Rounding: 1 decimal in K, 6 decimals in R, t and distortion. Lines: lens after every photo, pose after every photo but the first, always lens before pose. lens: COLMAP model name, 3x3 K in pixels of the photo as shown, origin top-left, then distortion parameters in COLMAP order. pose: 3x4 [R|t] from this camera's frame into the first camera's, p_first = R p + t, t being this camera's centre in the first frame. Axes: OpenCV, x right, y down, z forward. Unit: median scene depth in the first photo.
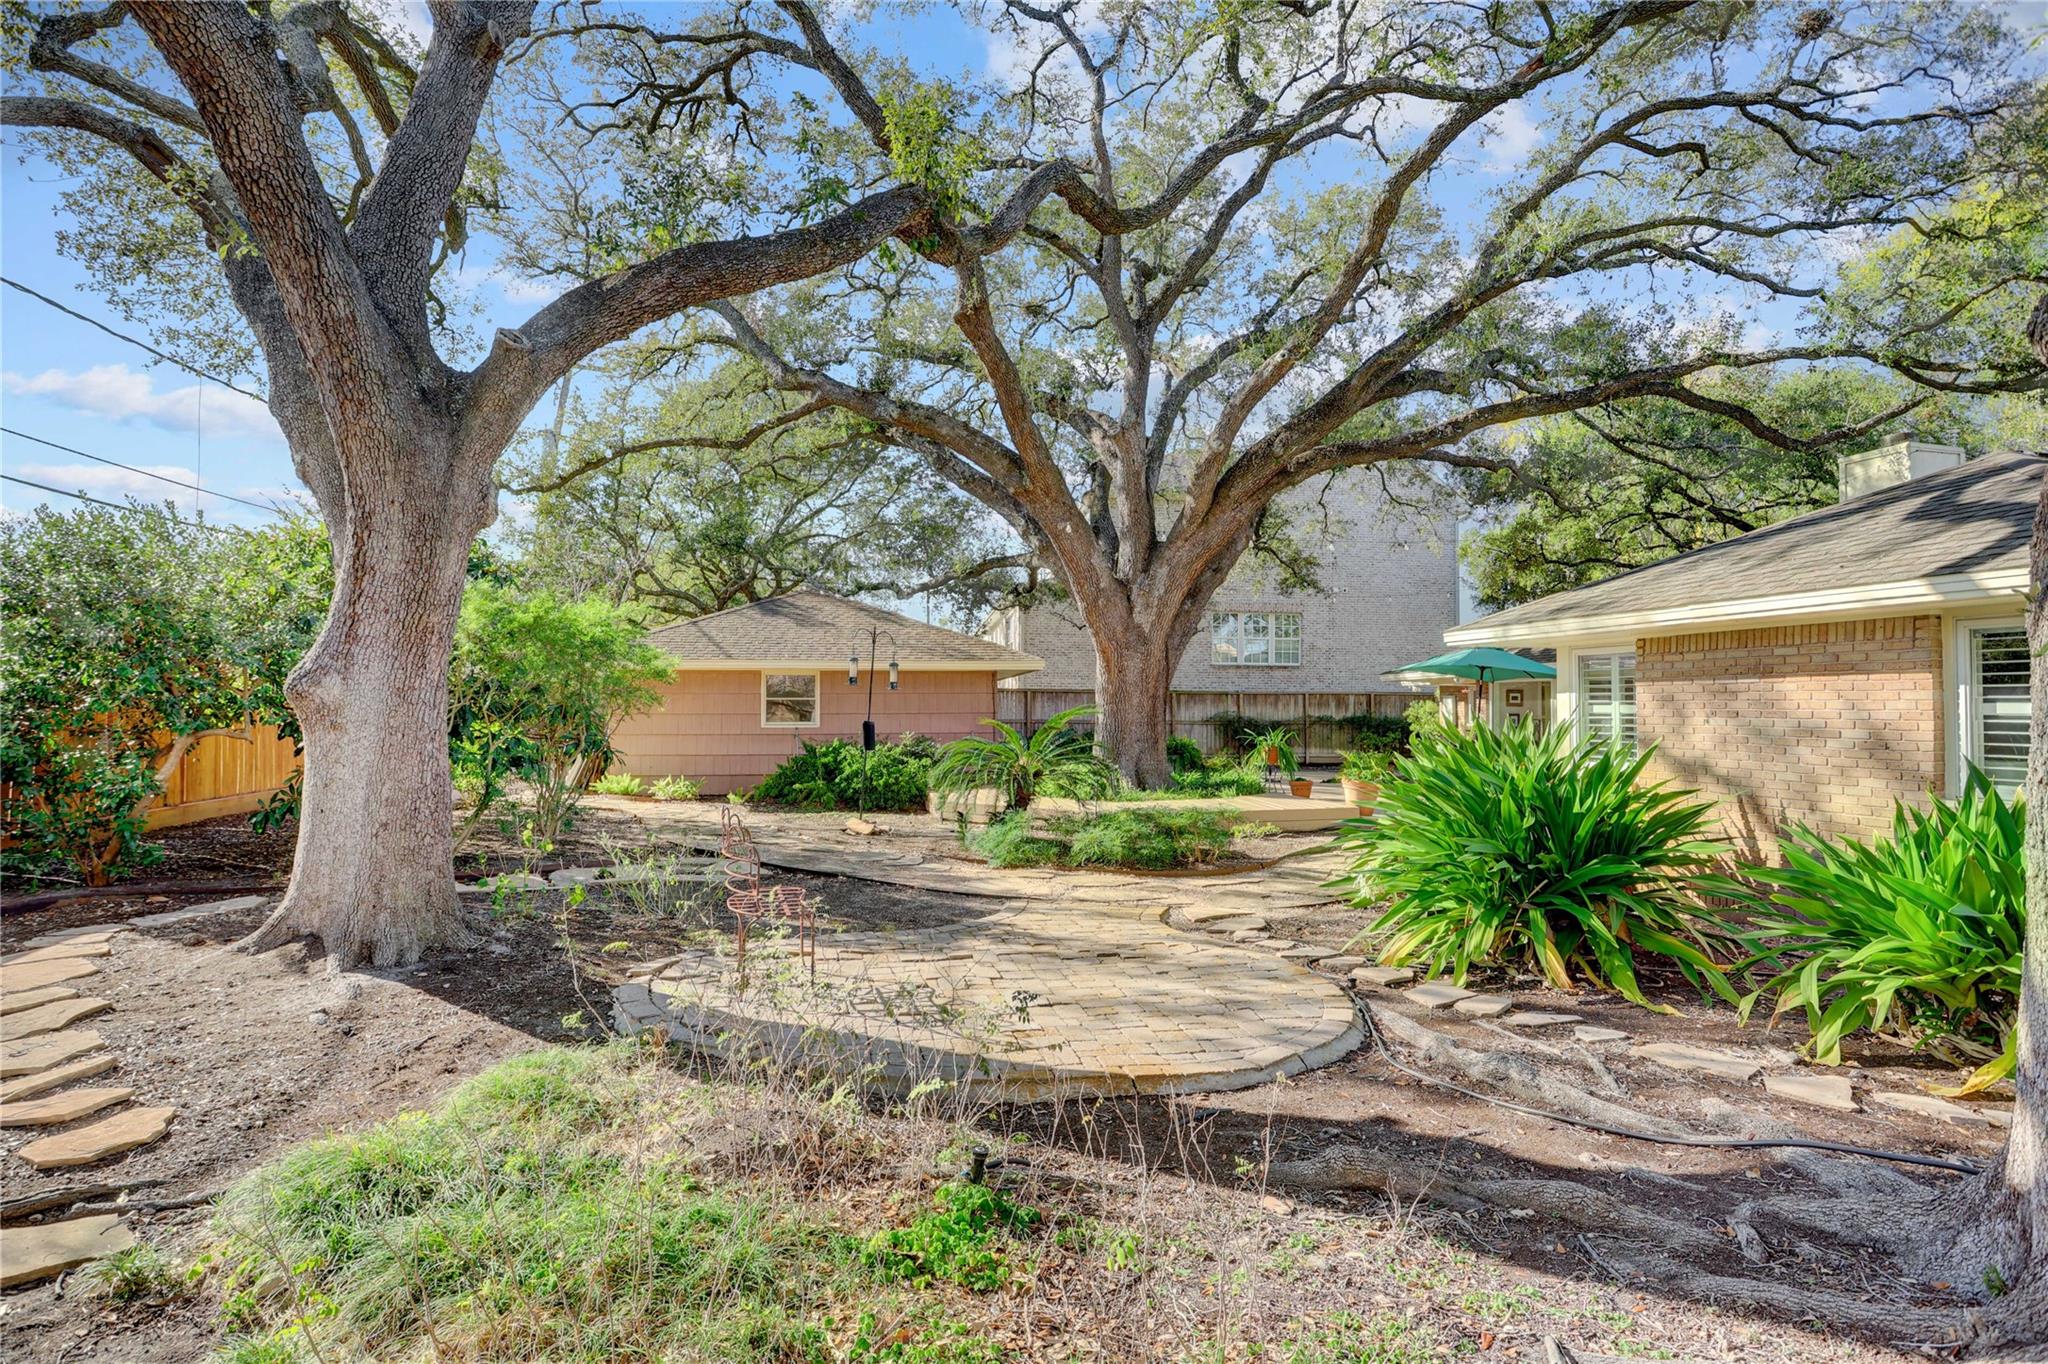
lens RADIAL K [[1061.6, 0, 992.4], [0, 1061.6, 672.6], [0, 0, 1]] dist [-0.031720, 0.009635]
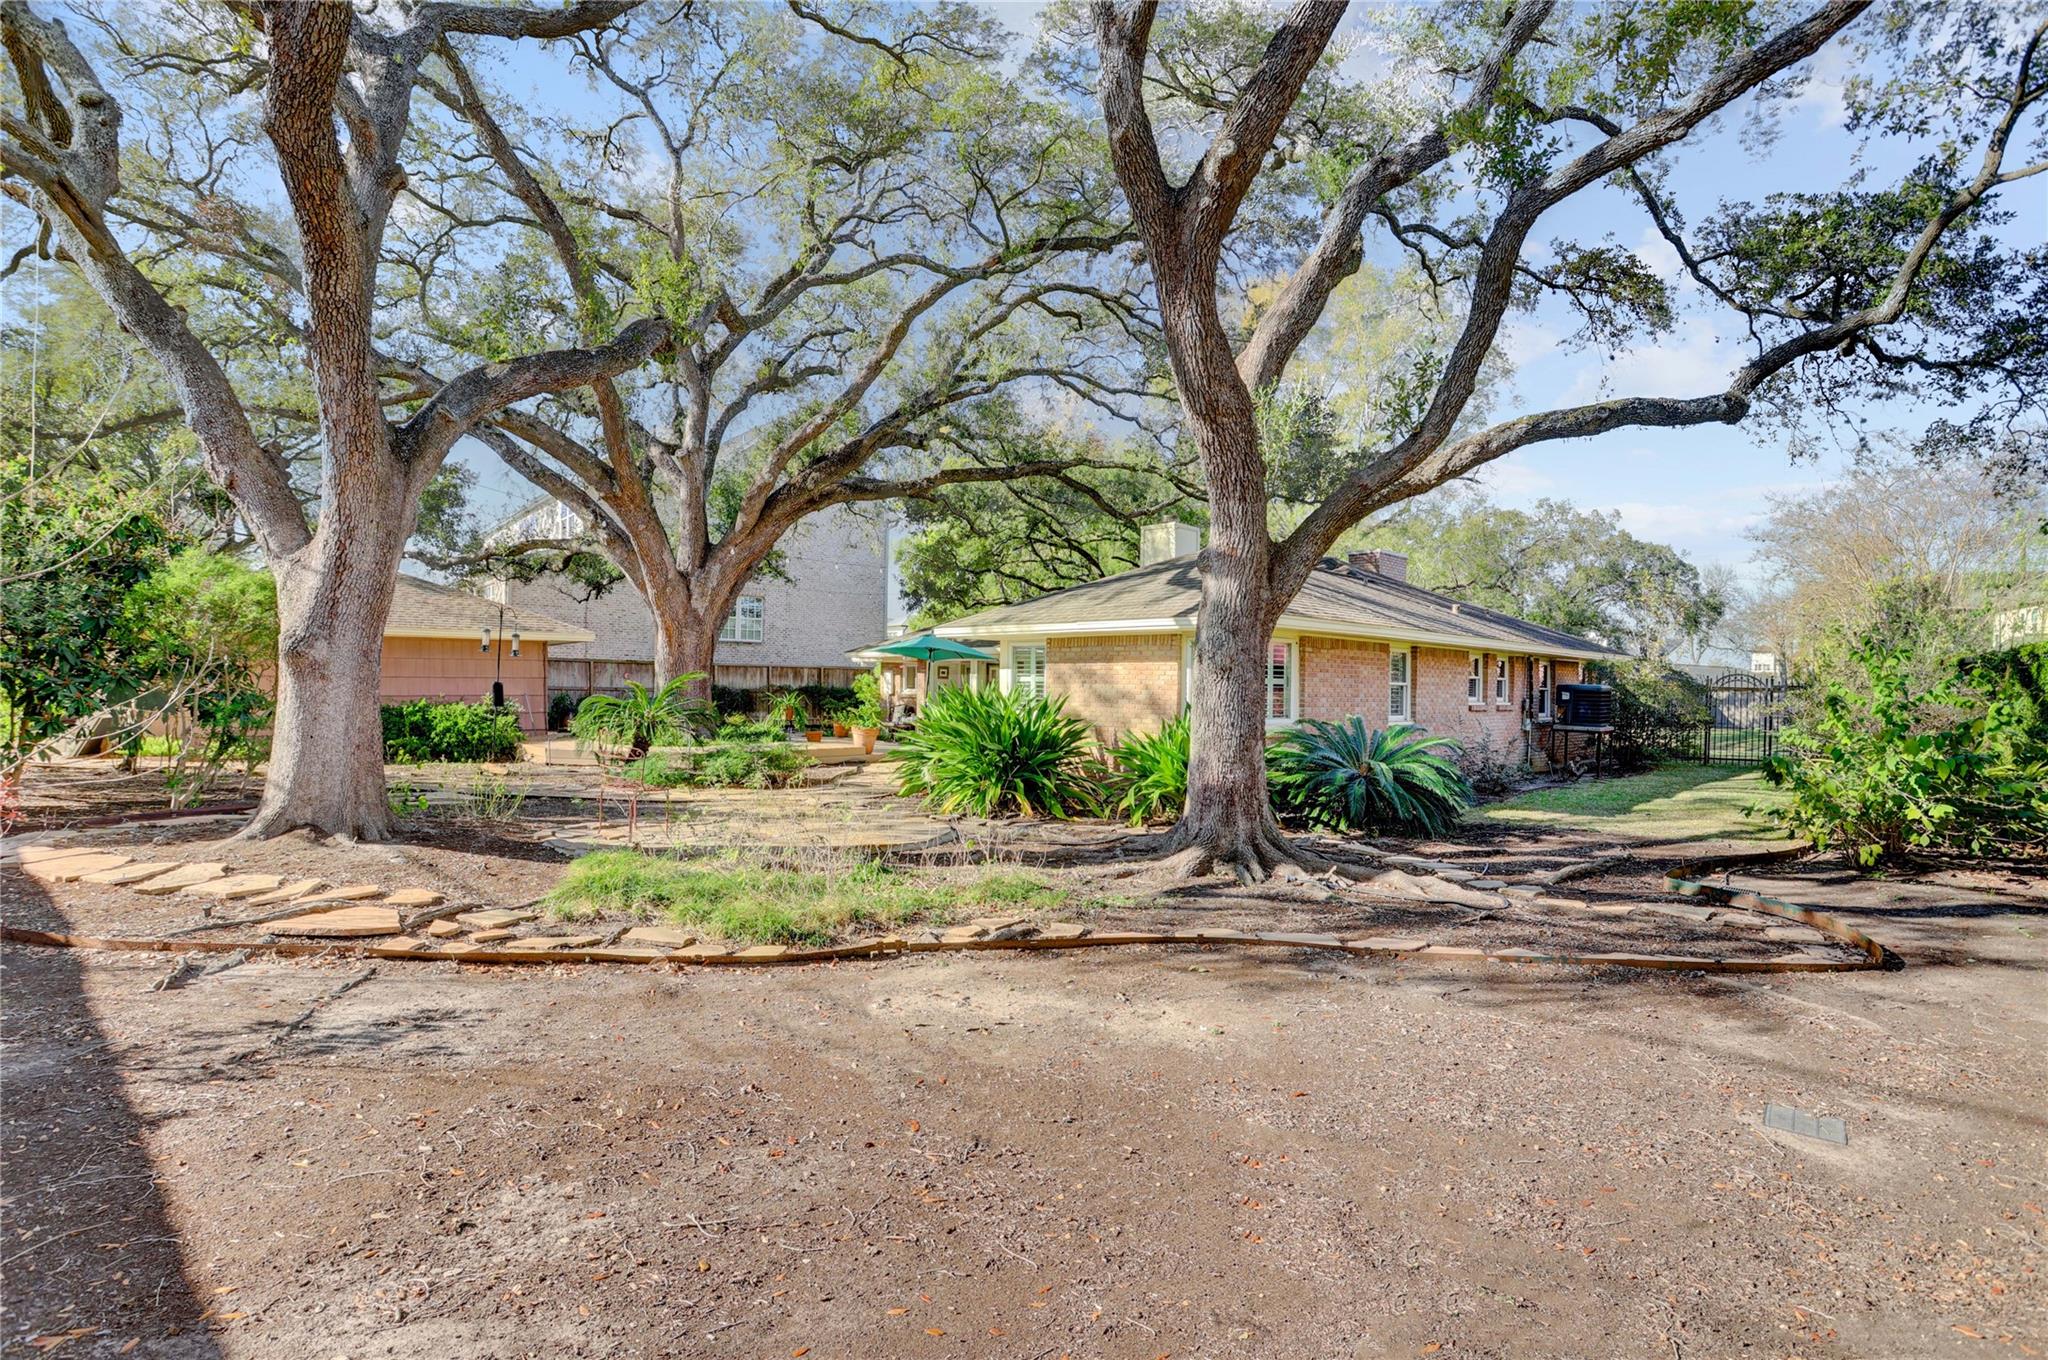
lens RADIAL K [[1047.6, 0, 1026.4], [0, 1047.6, 686.2], [0, 0, 1]] dist [0.003689, 0.000568]
pose [[0.833926, 0.007787, 0.551822, -0.231622], [-0.029212, 0.999122, 0.030047, -0.002490], [-0.551103, -0.041177, 0.833421, -0.266711]]
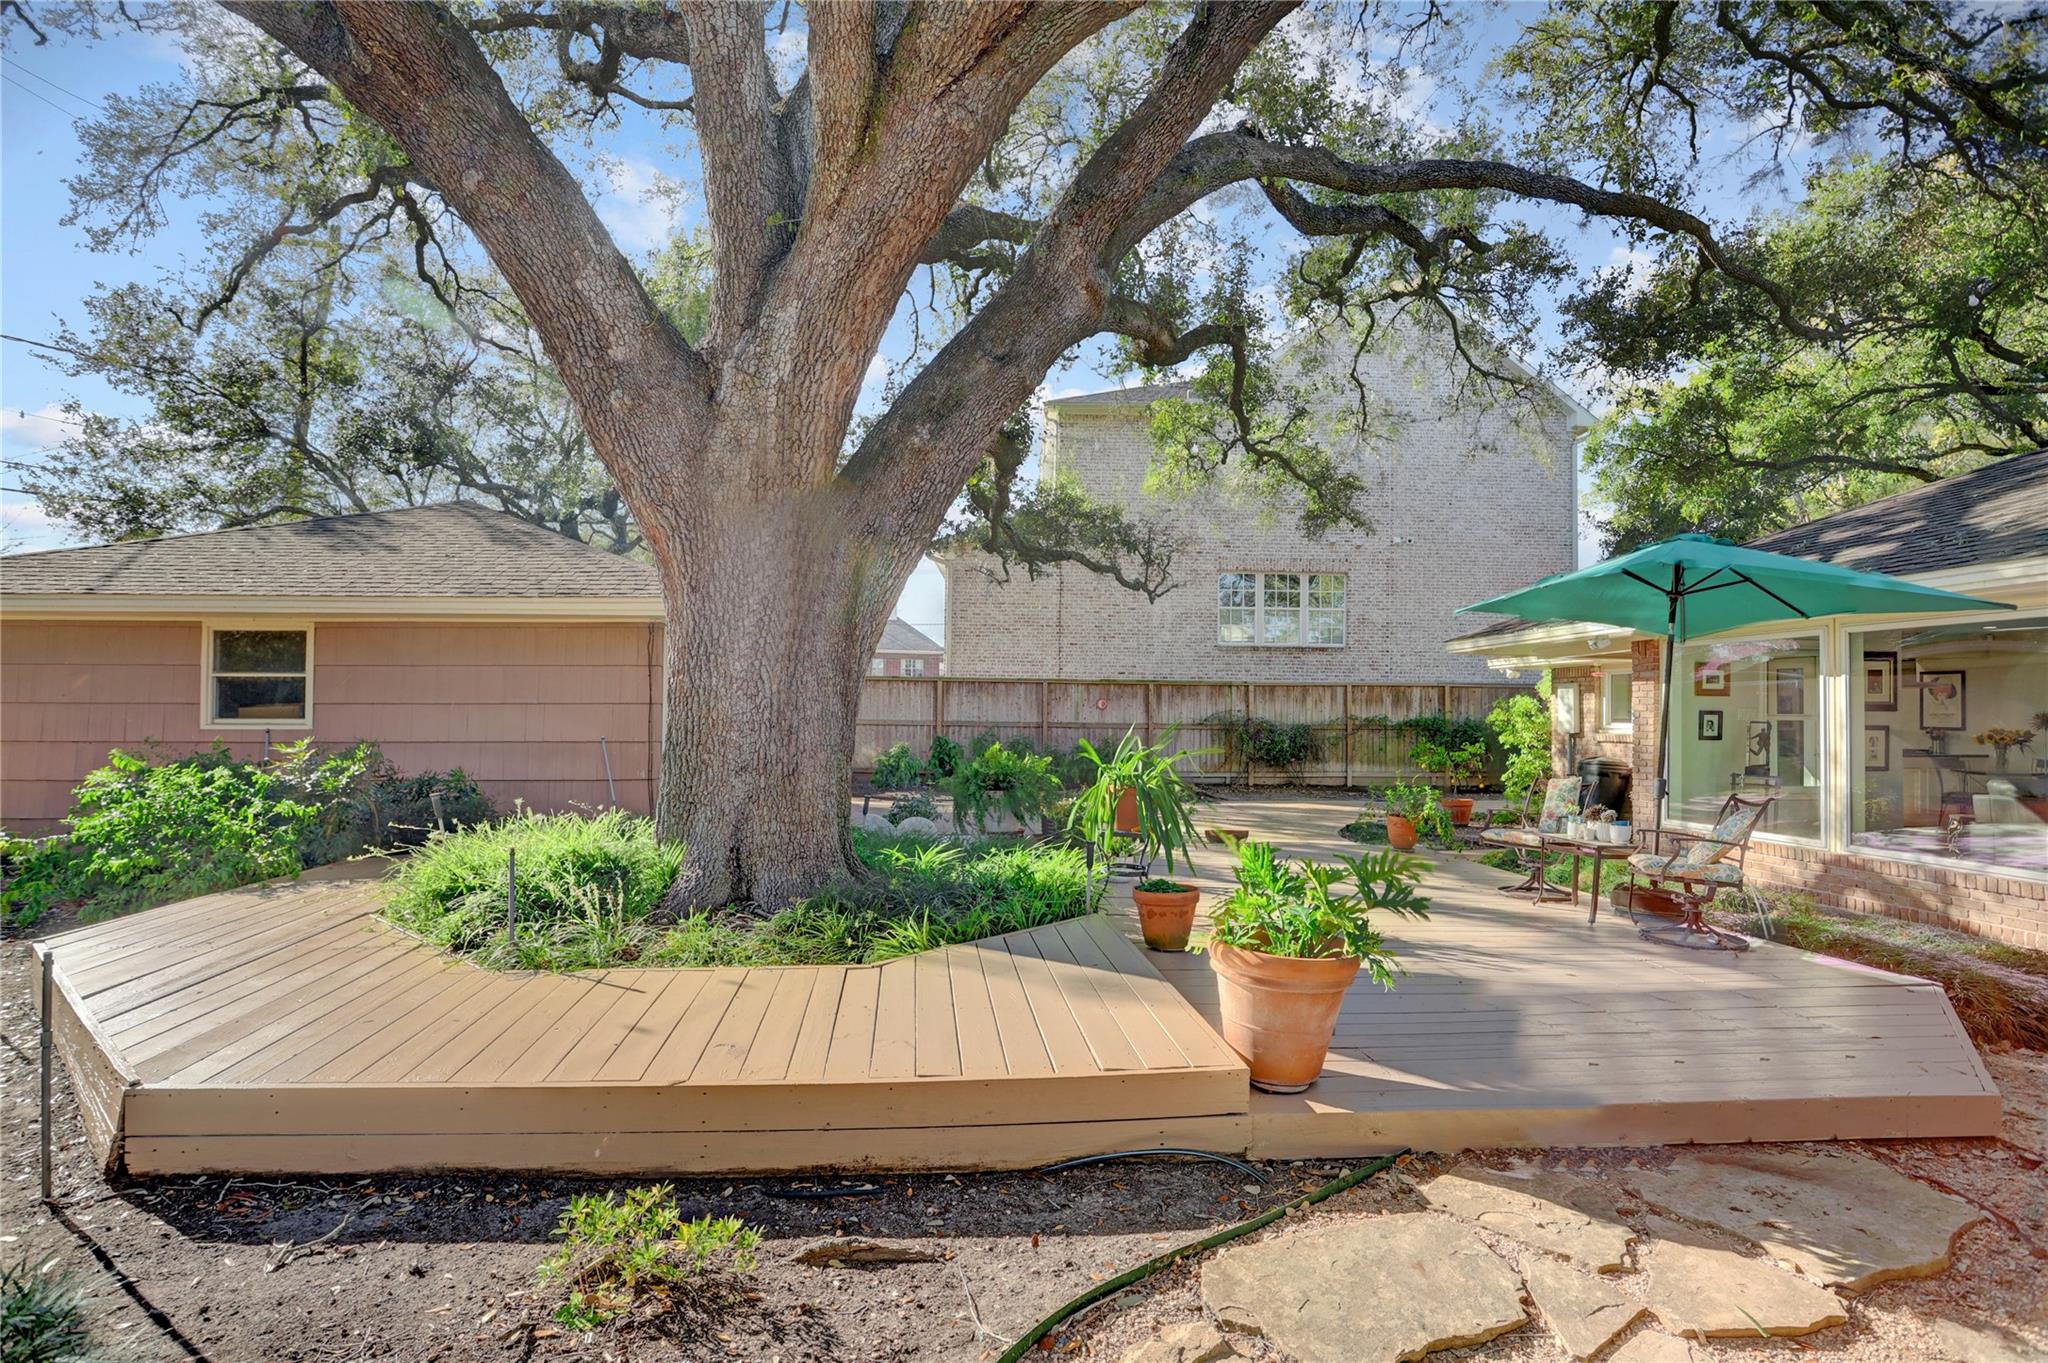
lens RADIAL K [[1047.6, 0, 1020.9], [0, 1047.6, 710.9], [0, 0, 1]] dist [0.003689, 0.000568]
pose [[0.997962, -0.000521, -0.063815, 0.278047], [0.002520, 0.999508, 0.031248, 0.032609], [0.063768, -0.031345, 0.997472, 0.667610]]
